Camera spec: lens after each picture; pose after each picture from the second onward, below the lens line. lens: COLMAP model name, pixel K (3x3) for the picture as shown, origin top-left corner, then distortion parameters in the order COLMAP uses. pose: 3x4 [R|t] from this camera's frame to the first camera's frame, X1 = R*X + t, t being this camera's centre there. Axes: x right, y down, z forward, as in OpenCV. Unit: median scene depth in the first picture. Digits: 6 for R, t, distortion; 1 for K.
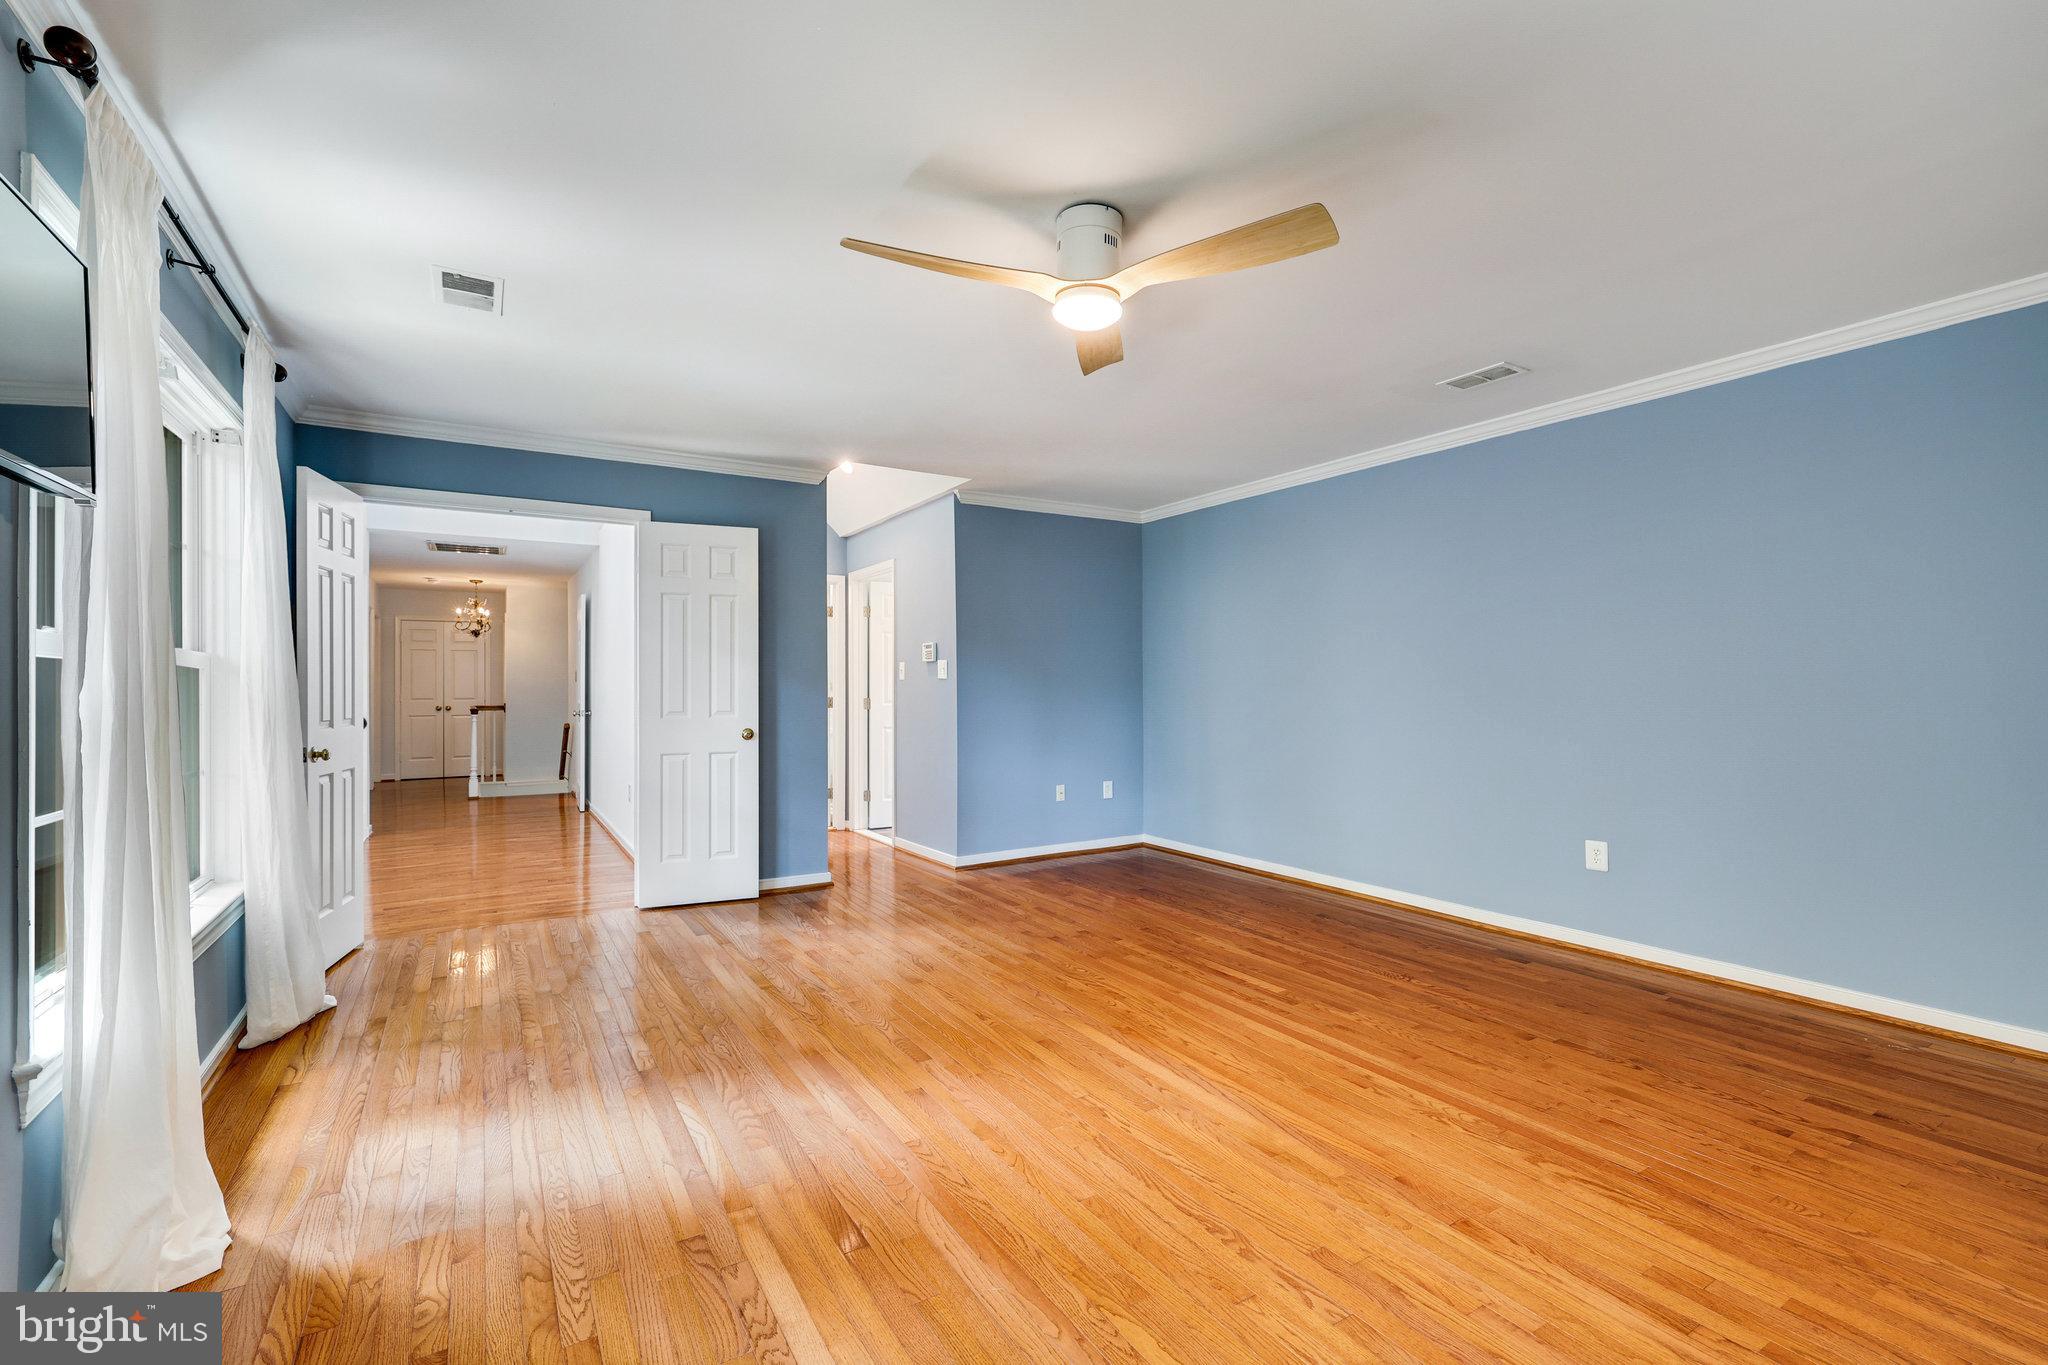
lens RADIAL K [[900.1, 0, 1026.1], [0, 900.1, 686.0], [0, 0, 1]] dist [0.002683, 0.000080]
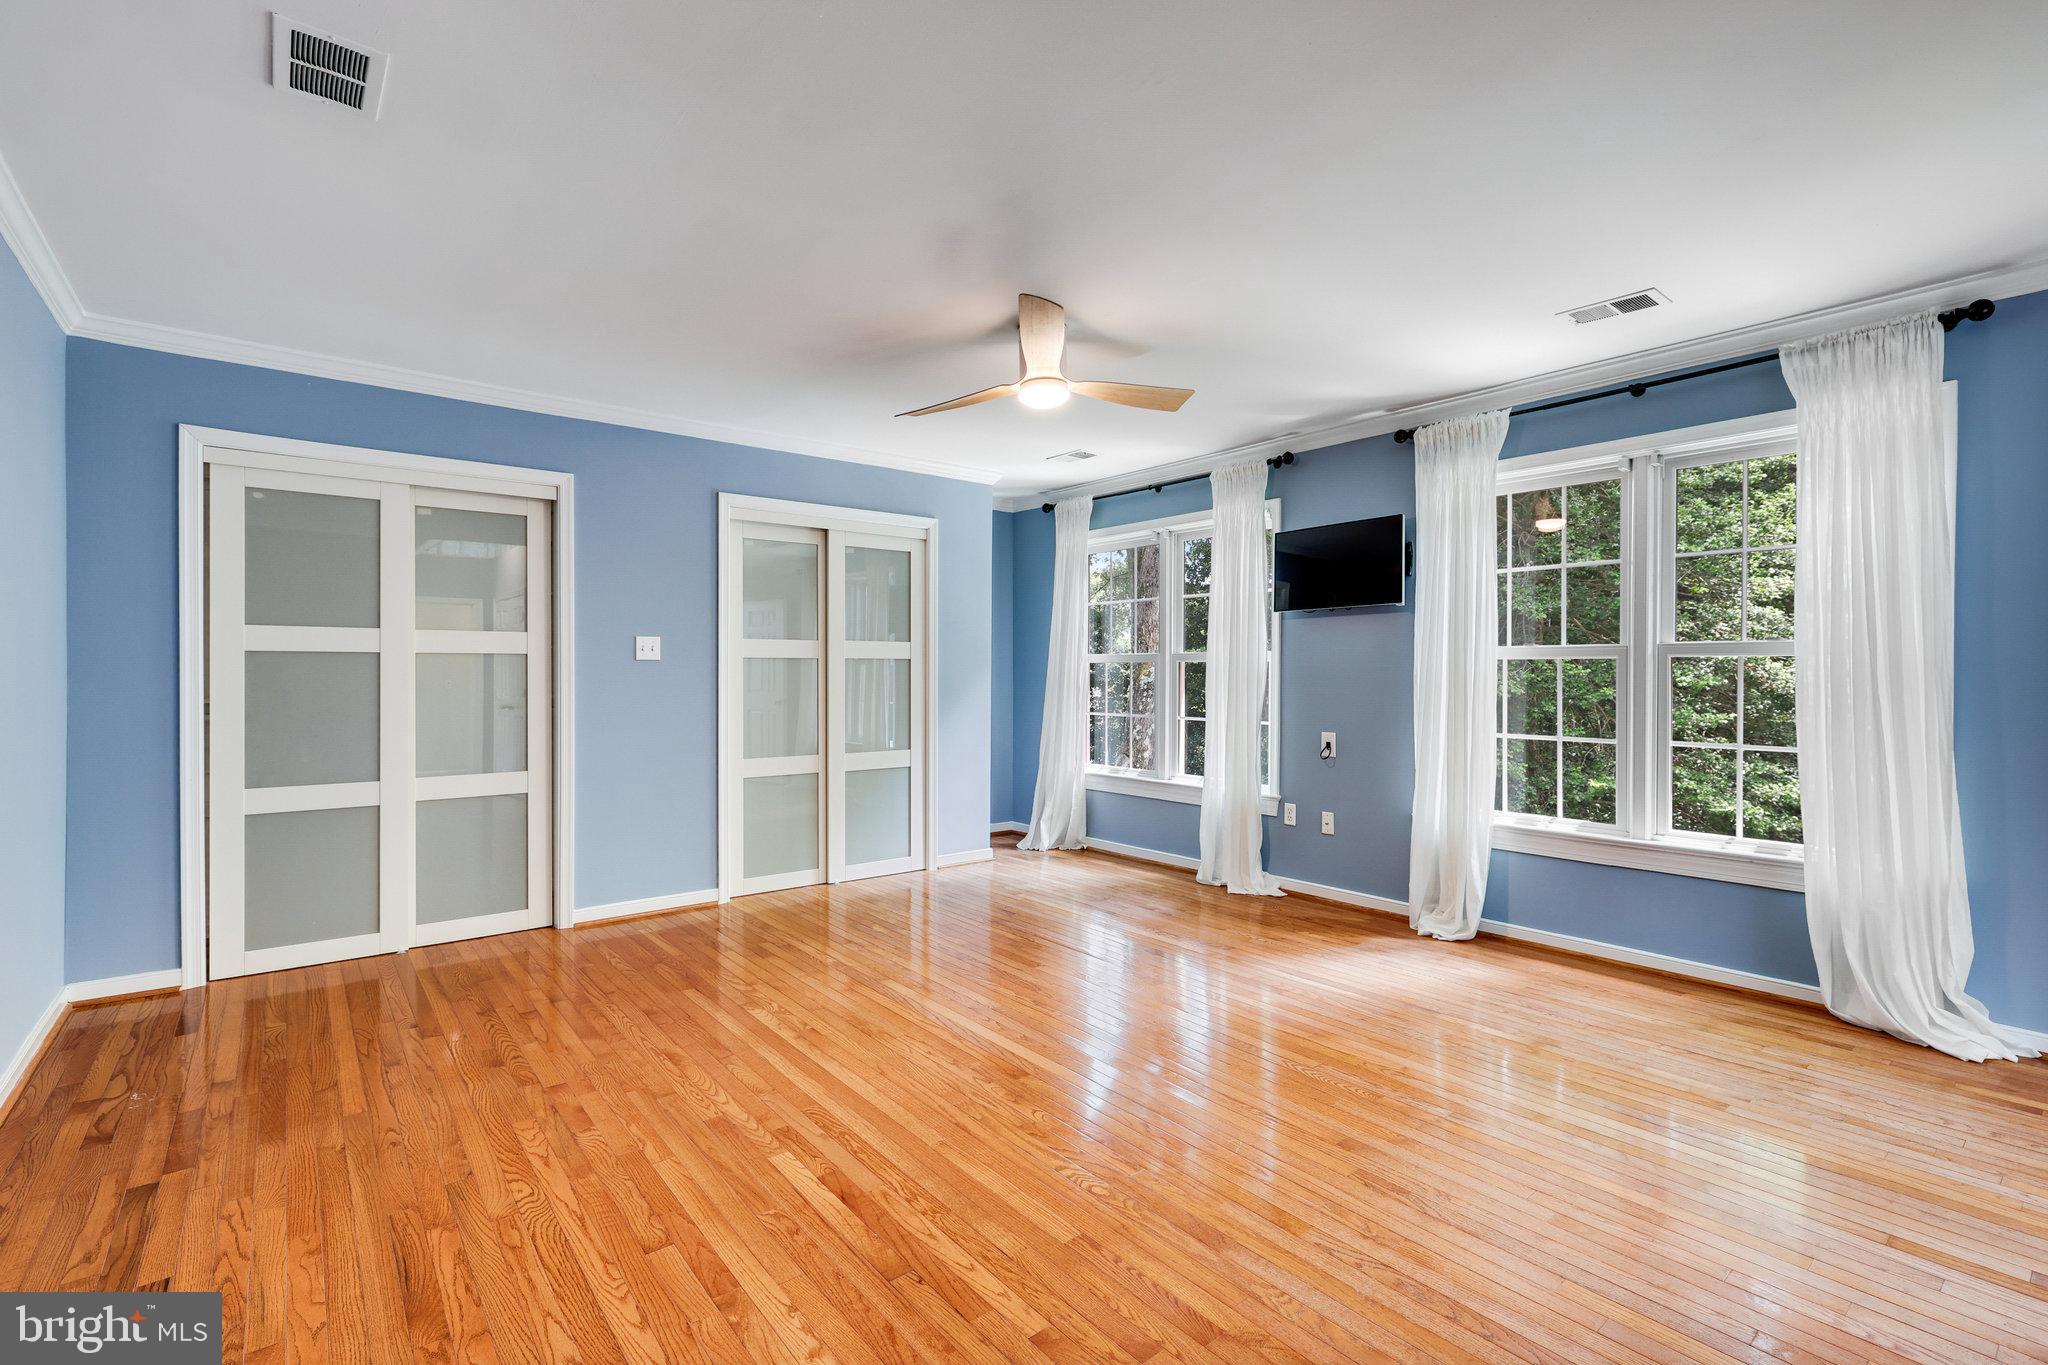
lens RADIAL K [[900.1, 0, 1026.1], [0, 900.1, 686.0], [0, 0, 1]] dist [0.002683, 0.000080]
pose [[-0.992692, 0.004619, -0.120589, 0.195007], [0.003258, 0.999929, 0.011485, -0.002496], [0.120634, 0.011008, -0.992636, 1.749684]]
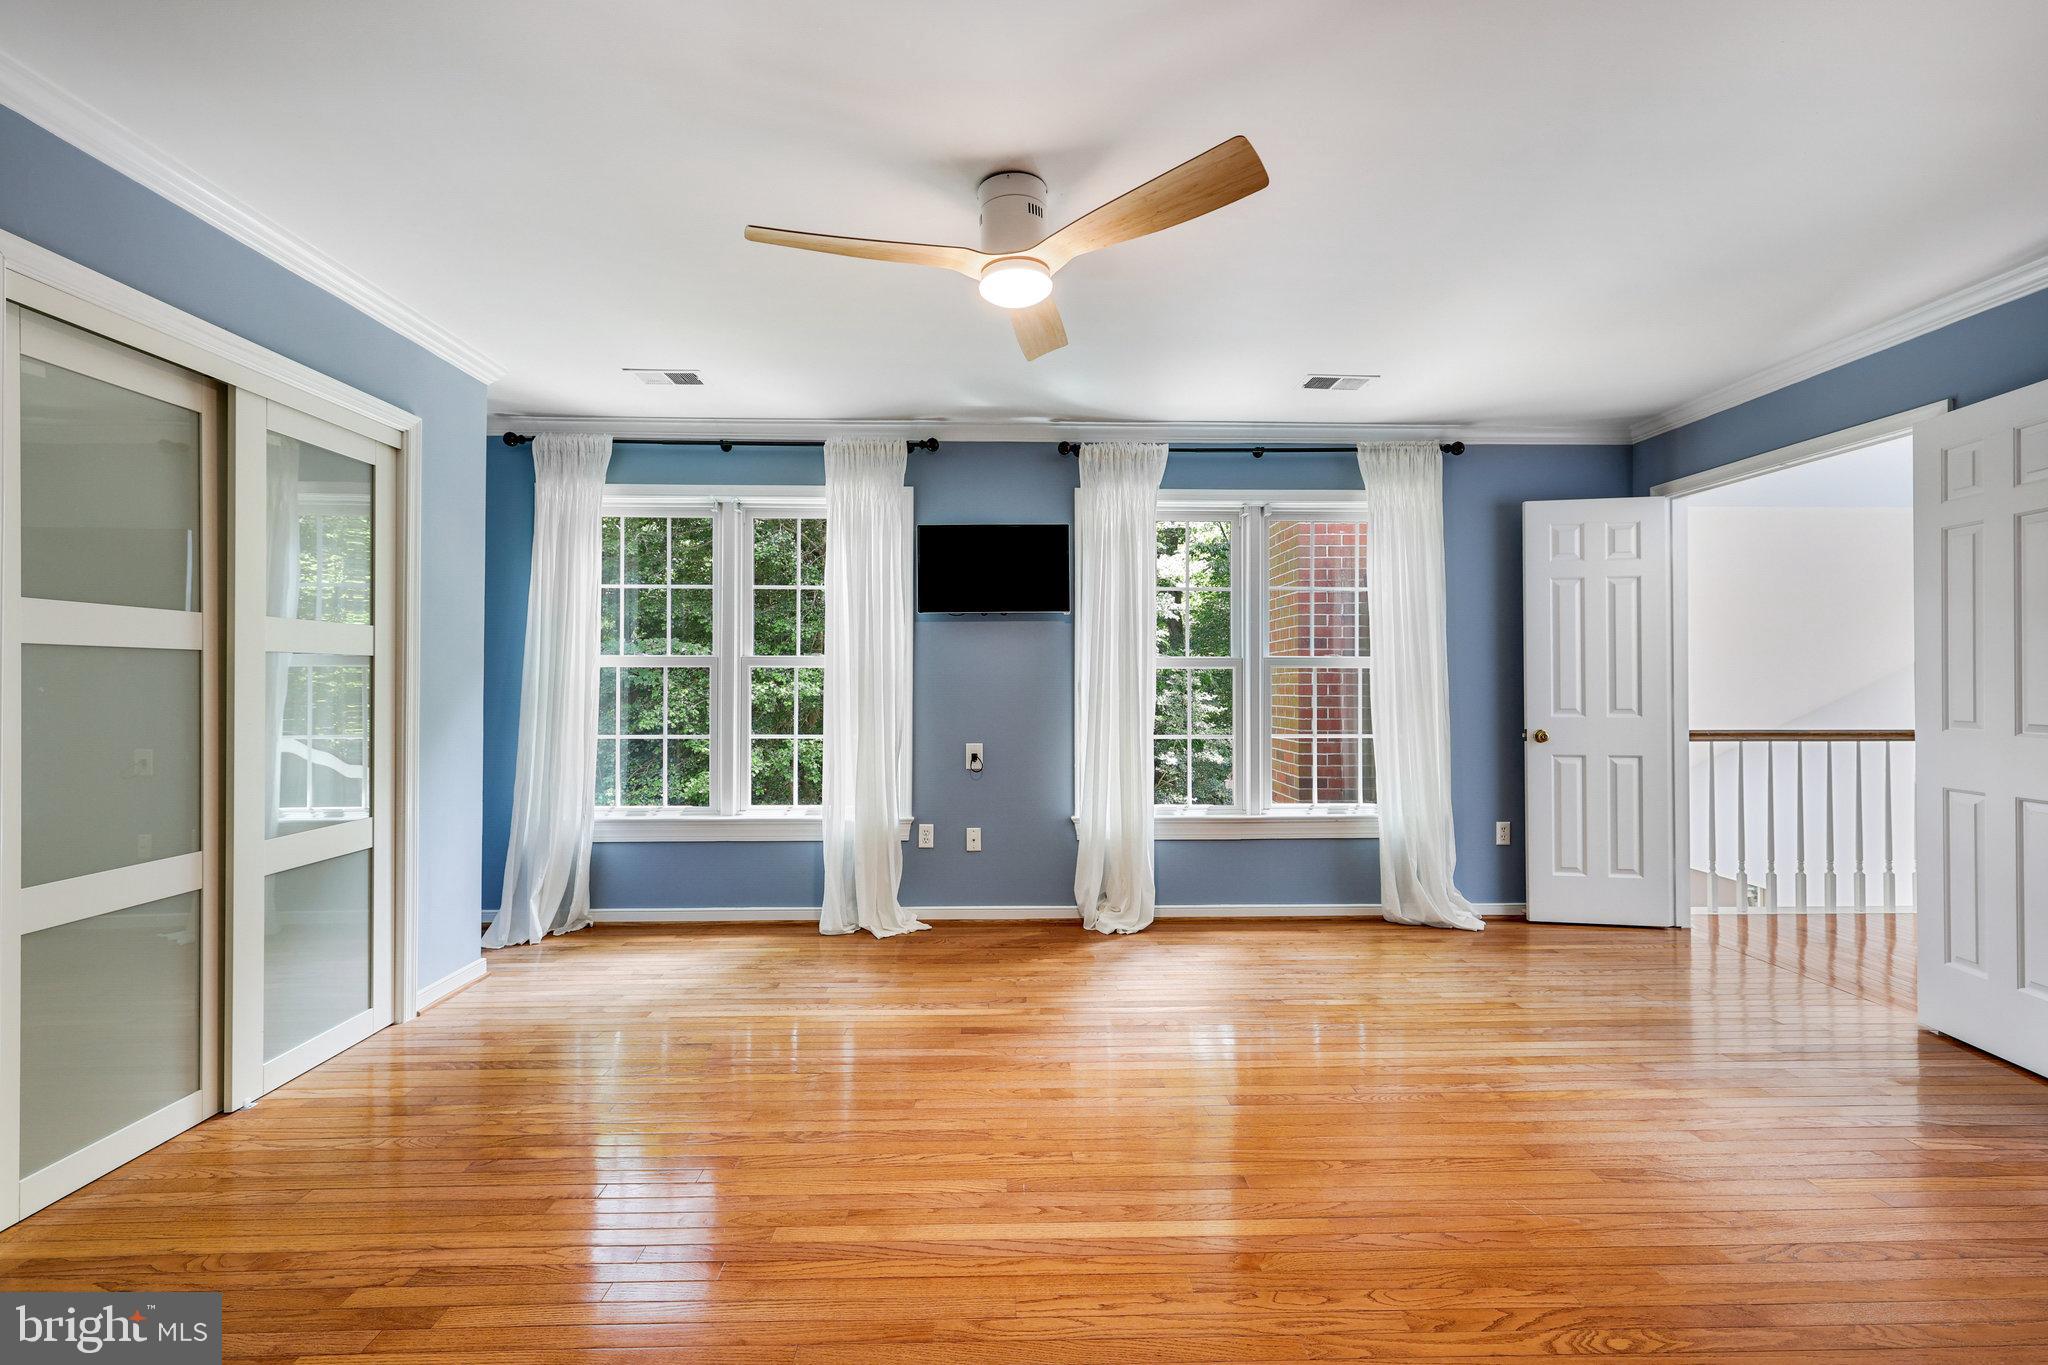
lens RADIAL K [[867.9, 0, 1013.3], [0, 867.9, 681.1], [0, 0, 1]] dist [0.002004, 0.000110]
pose [[-0.516306, 0.001677, -0.856402, 0.642190], [0.004834, 0.999988, -0.000956, -0.002519], [0.856390, -0.004633, -0.516308, 1.097975]]
